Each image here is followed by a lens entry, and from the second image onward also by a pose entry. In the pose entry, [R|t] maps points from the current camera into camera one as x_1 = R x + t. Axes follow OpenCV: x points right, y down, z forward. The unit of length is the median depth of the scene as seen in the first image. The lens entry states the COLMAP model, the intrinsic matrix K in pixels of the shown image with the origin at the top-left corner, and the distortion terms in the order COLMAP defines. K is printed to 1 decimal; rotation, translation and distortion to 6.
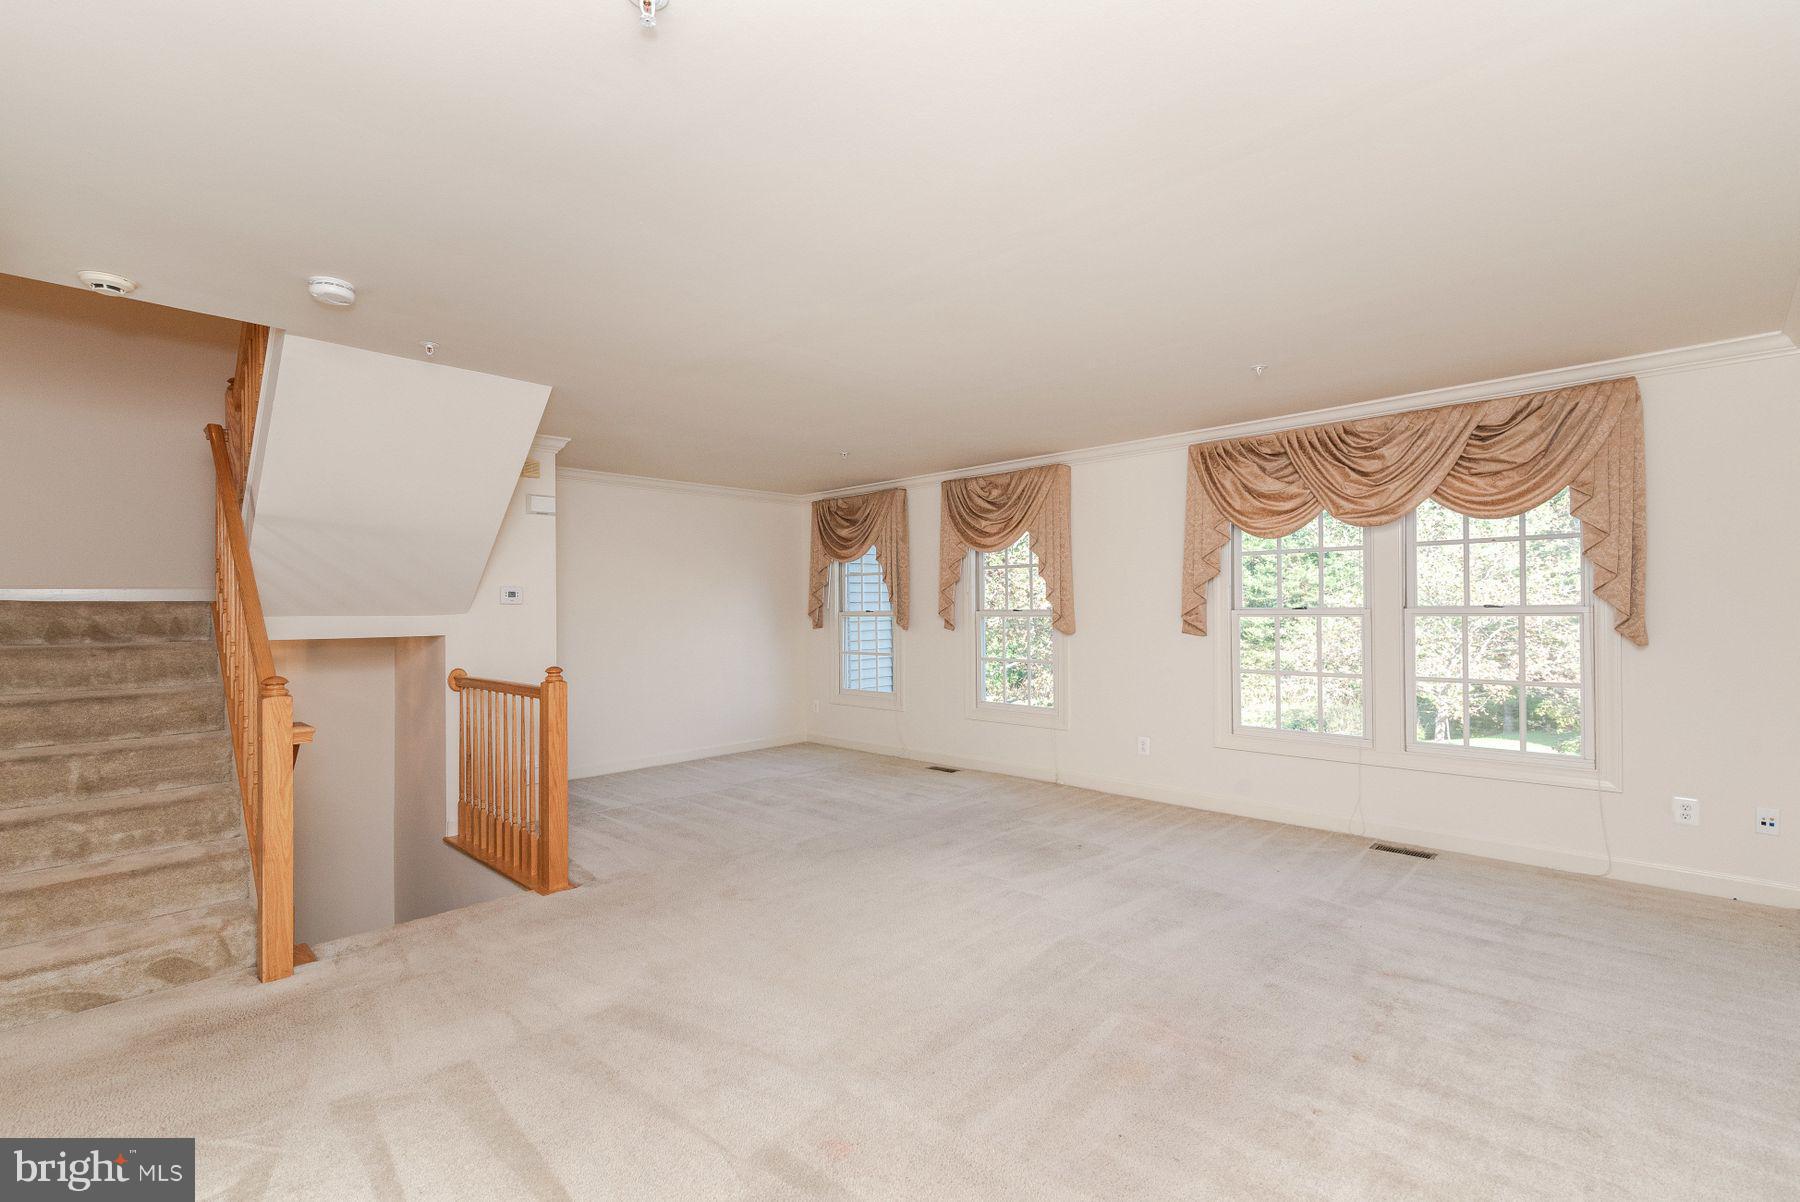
lens RADIAL K [[821.5, 0, 904.7], [0, 821.5, 608.9], [0, 0, 1]] dist [0.021416, -0.000071]
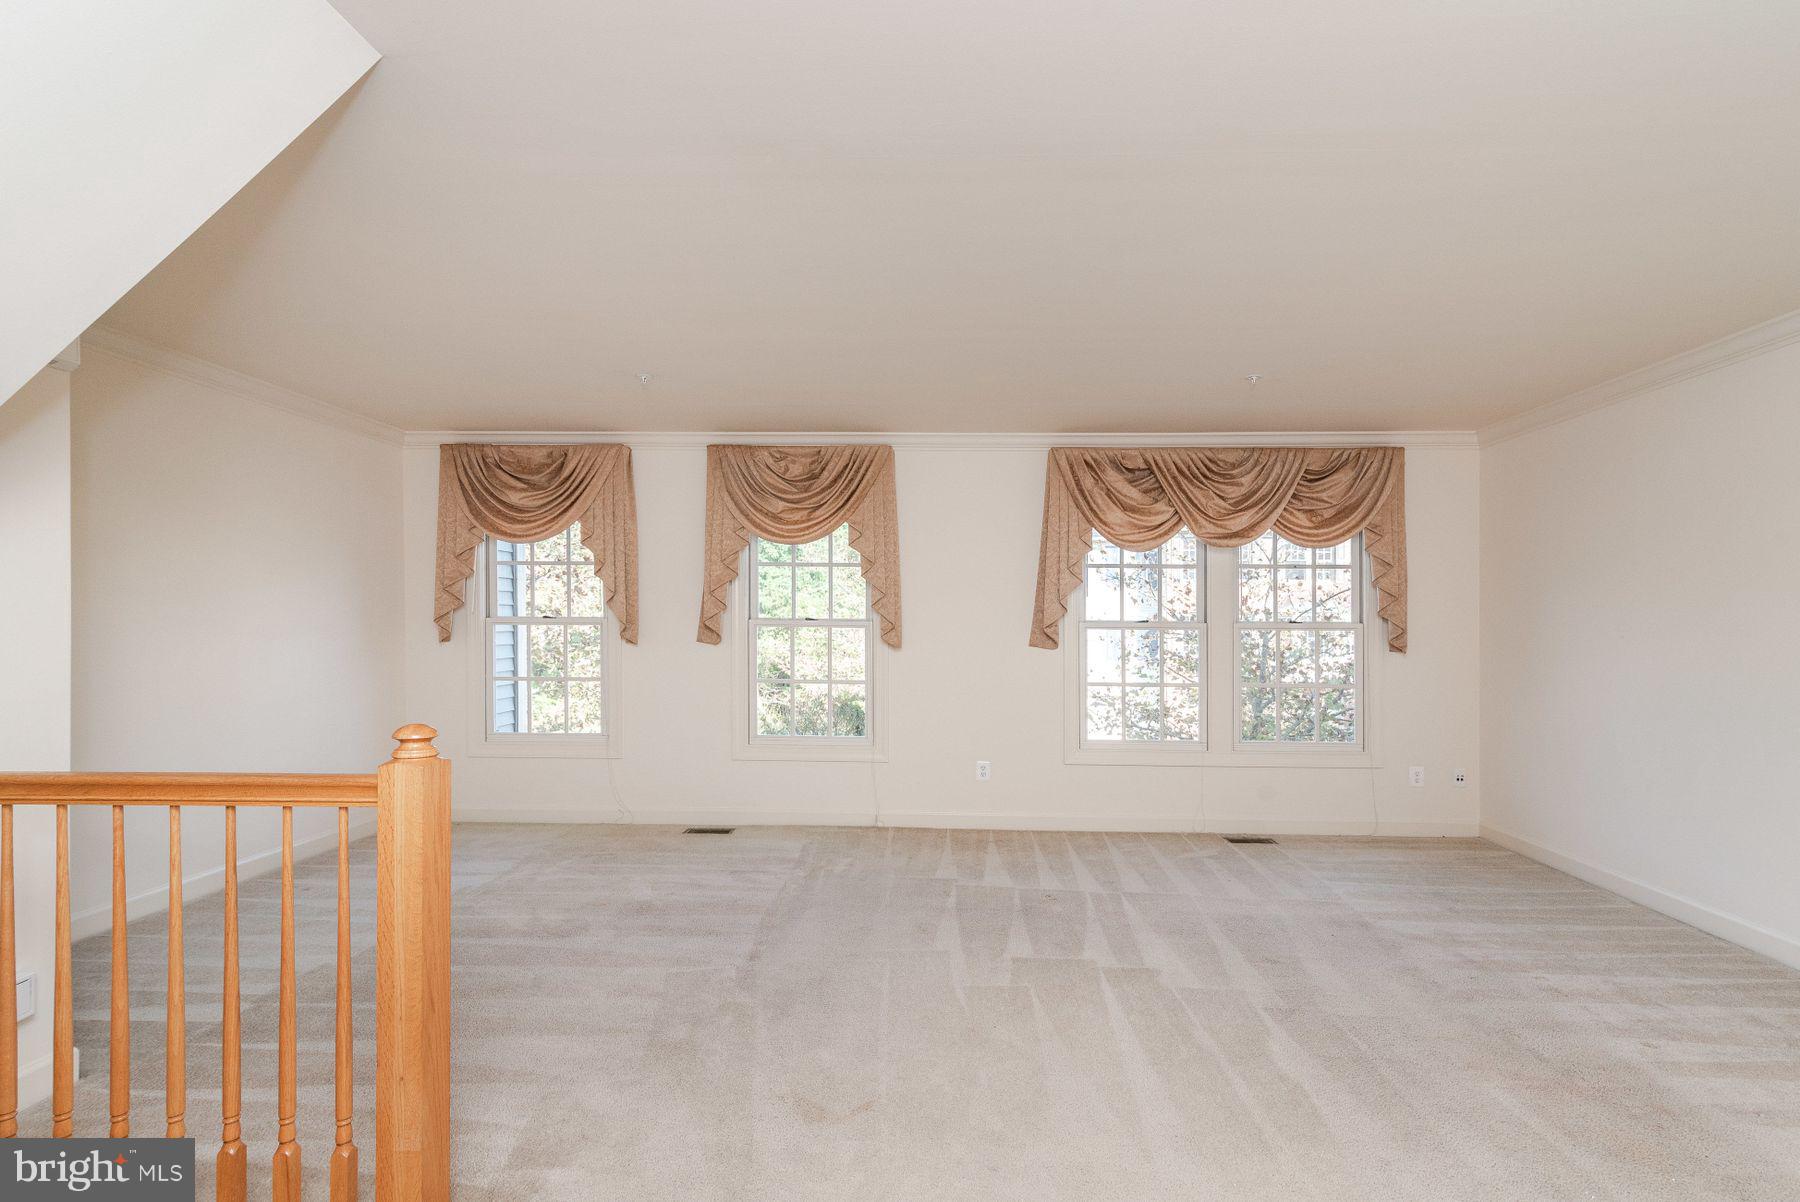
lens RADIAL K [[835.3, 0, 900.2], [0, 835.3, 631.1], [0, 0, 1]] dist [0.022494, -0.000024]
pose [[0.738835, 0.004464, 0.673872, -0.374584], [-0.015515, 0.999826, 0.010387, 0.004048], [-0.673708, -0.018129, 0.738775, 0.354583]]
